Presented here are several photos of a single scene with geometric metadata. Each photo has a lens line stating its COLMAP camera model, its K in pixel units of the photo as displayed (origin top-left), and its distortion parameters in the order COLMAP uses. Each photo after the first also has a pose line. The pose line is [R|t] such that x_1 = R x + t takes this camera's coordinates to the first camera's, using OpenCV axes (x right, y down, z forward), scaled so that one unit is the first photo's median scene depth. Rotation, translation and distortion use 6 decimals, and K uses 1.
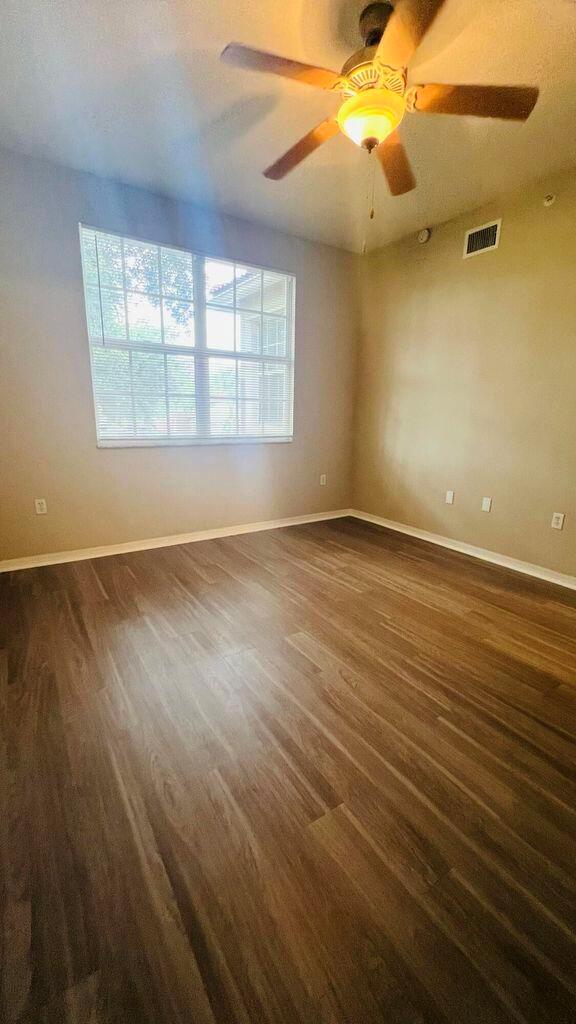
lens RADIAL K [[410.8, 0, 290.4], [0, 410.8, 510.7], [0, 0, 1]] dist [-0.000506, 0.000713]
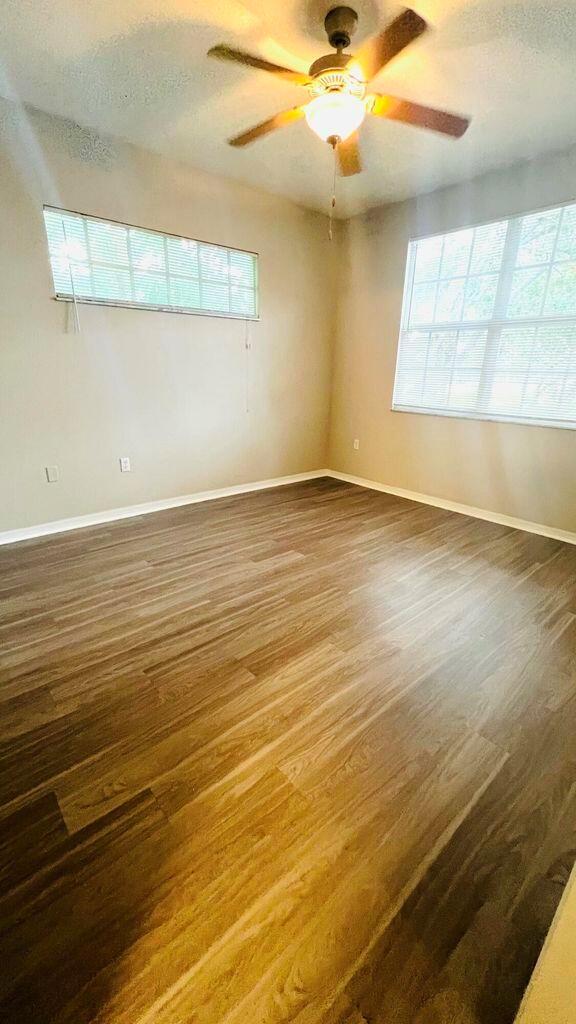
lens RADIAL K [[410.8, 0, 290.4], [0, 410.8, 510.7], [0, 0, 1]] dist [-0.000506, 0.000713]
pose [[0.138882, 0.305548, -0.941994, 0.933738], [-0.255807, 0.929998, 0.263942, -0.129629], [0.956700, 0.204312, 0.207322, 0.518822]]
